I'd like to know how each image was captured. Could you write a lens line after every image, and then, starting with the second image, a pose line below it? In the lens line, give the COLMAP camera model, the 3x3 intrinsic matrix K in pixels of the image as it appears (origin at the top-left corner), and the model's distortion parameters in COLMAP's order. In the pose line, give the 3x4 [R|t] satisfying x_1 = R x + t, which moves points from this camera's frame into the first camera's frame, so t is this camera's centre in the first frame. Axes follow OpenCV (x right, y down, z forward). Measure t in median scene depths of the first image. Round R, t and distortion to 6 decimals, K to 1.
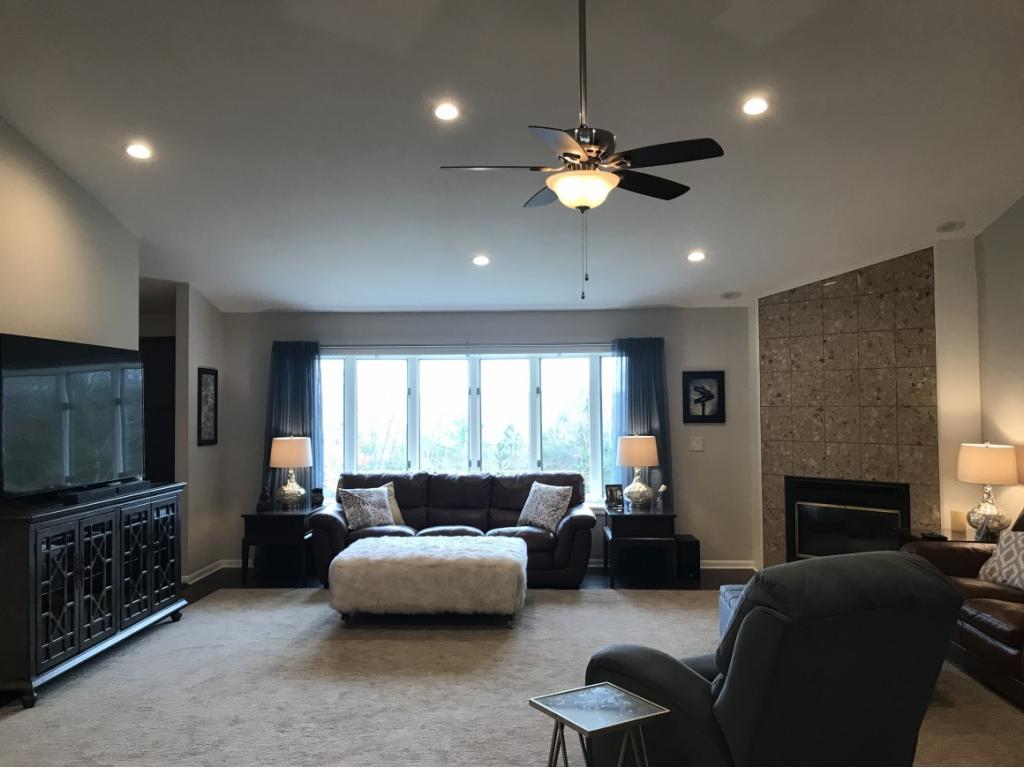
lens RADIAL K [[832.9, 0, 507.9], [0, 832.9, 373.7], [0, 0, 1]] dist [0.048451, -0.071046]
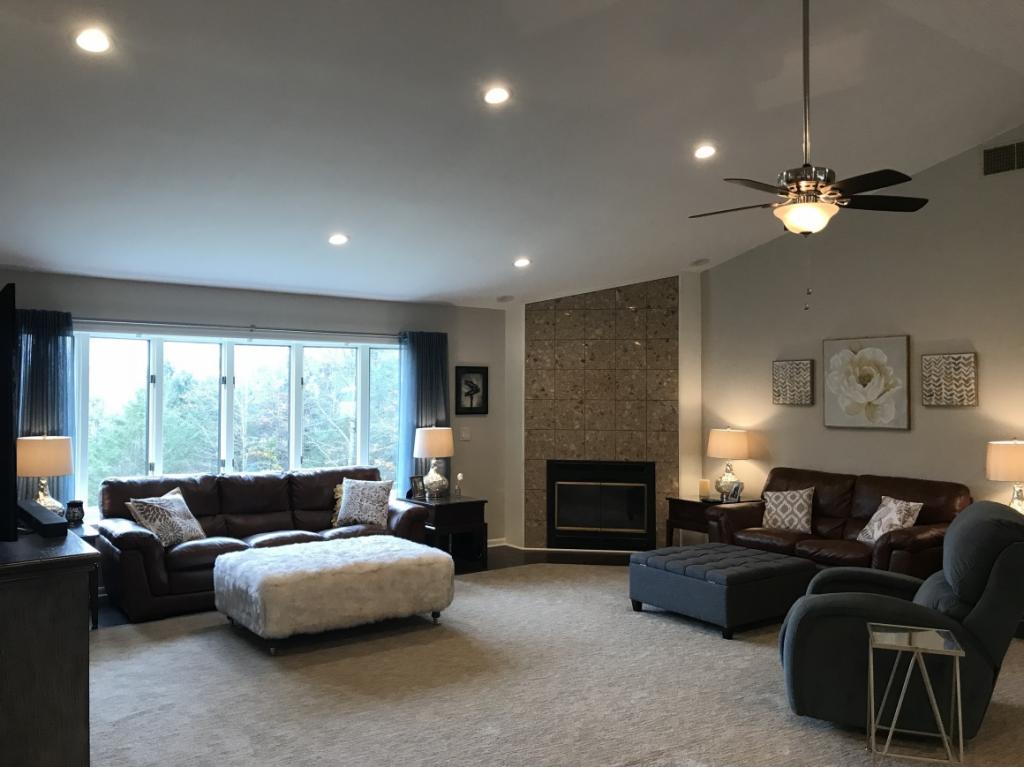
lens RADIAL K [[832.9, 0, 507.9], [0, 832.9, 373.7], [0, 0, 1]] dist [0.048451, -0.071046]
pose [[0.777046, 0.025355, 0.628933, -0.446823], [-0.031936, 0.999490, -0.000837, 0.006418], [-0.628633, -0.019436, 0.777459, 0.153269]]
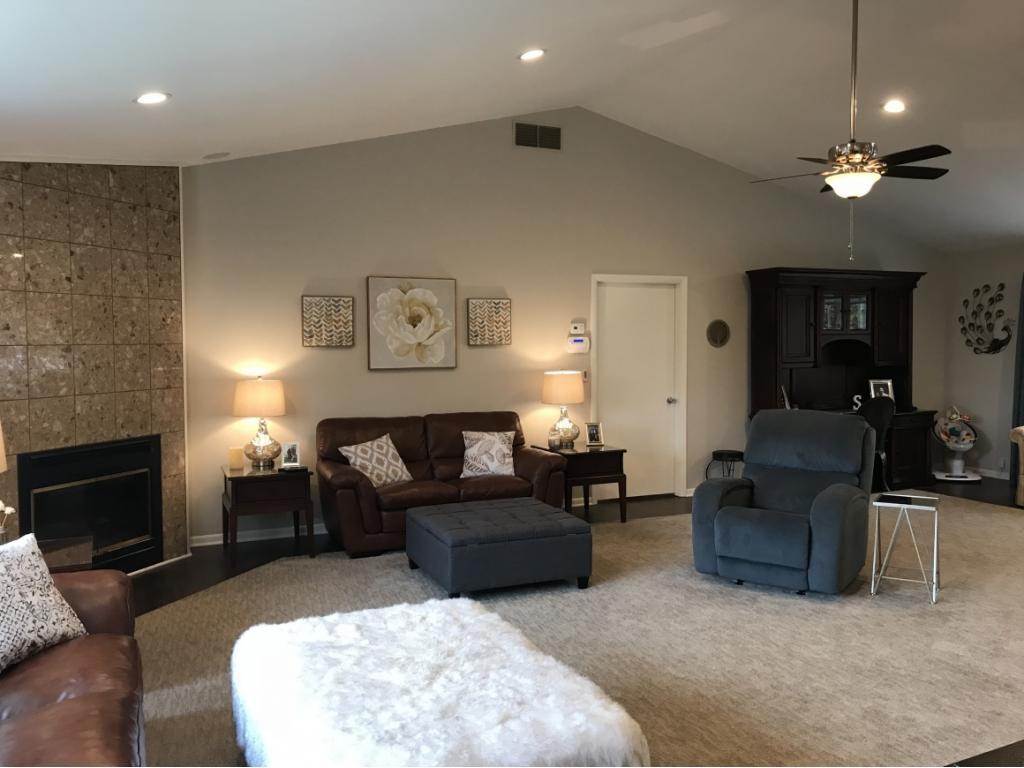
lens RADIAL K [[841.9, 0, 489.6], [0, 841.9, 380.4], [0, 0, 1]] dist [0.053670, -0.090322]
pose [[-0.459939, -0.034997, 0.887261, -0.418532], [-0.025775, 0.999328, 0.026056, 0.040933], [-0.887576, -0.010885, -0.460532, 1.014296]]
